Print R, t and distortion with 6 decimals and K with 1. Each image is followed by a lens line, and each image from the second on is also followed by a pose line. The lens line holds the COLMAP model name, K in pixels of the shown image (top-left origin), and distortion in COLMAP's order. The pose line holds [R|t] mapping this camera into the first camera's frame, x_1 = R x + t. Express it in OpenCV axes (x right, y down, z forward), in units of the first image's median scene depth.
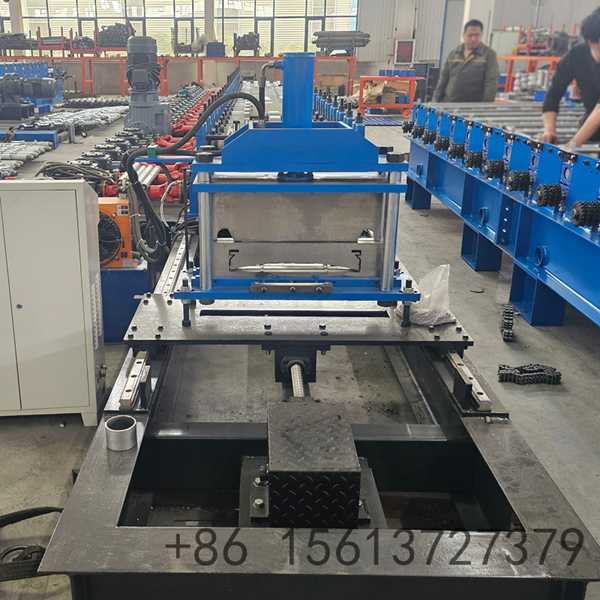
lens RADIAL K [[684.7, 0, 242.7], [0, 684.7, 262.1], [0, 0, 1]] dist [0.051438, 0.013216]
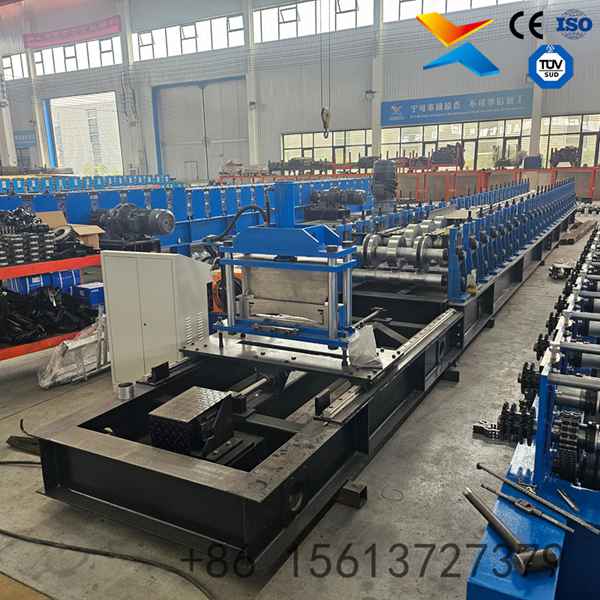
lens RADIAL K [[575.7, 0, 300.0], [0, 575.7, 300.0], [0, 0, 1]] dist [0.026338, -0.004905]
pose [[0.882814, 0.082714, -0.462383, 0.671900], [-0.113829, 0.992705, -0.039749, 0.015297], [0.455722, 0.087724, 0.885789, -0.120164]]
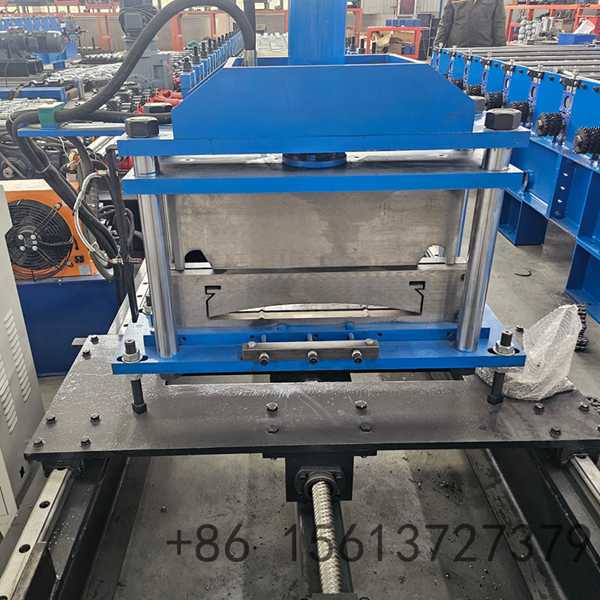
lens RADIAL K [[577.7, 0, 280.0], [0, 577.7, 300.2], [0, 0, 1]] dist [0.038573, -0.030312]
pose [[0.999241, -0.027744, 0.027358, 0.030430], [0.022856, 0.986011, 0.165107, -0.084037], [-0.031556, -0.164357, 0.985896, 0.482630]]
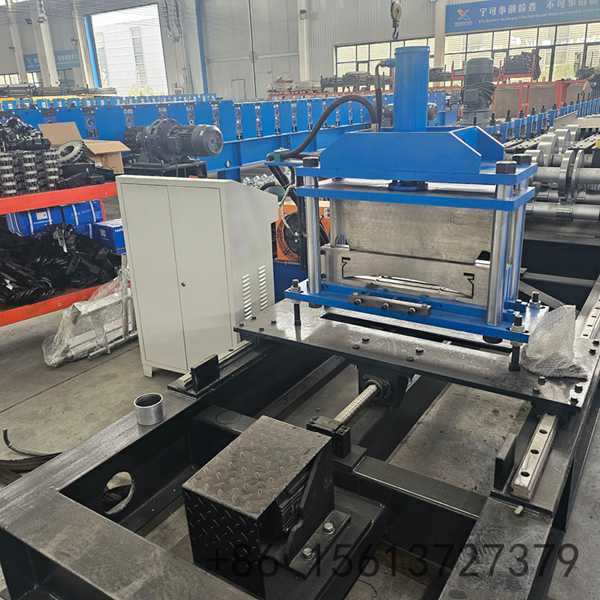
lens RADIAL K [[566.4, 0, 302.5], [0, 566.4, 287.7], [0, 0, 1]] dist [0.038476, -0.019696]
pose [[0.845232, 0.139420, -0.515893, 0.348452], [-0.115355, 0.990209, 0.078609, -0.030927], [0.521802, -0.006932, 0.853039, 0.257197]]
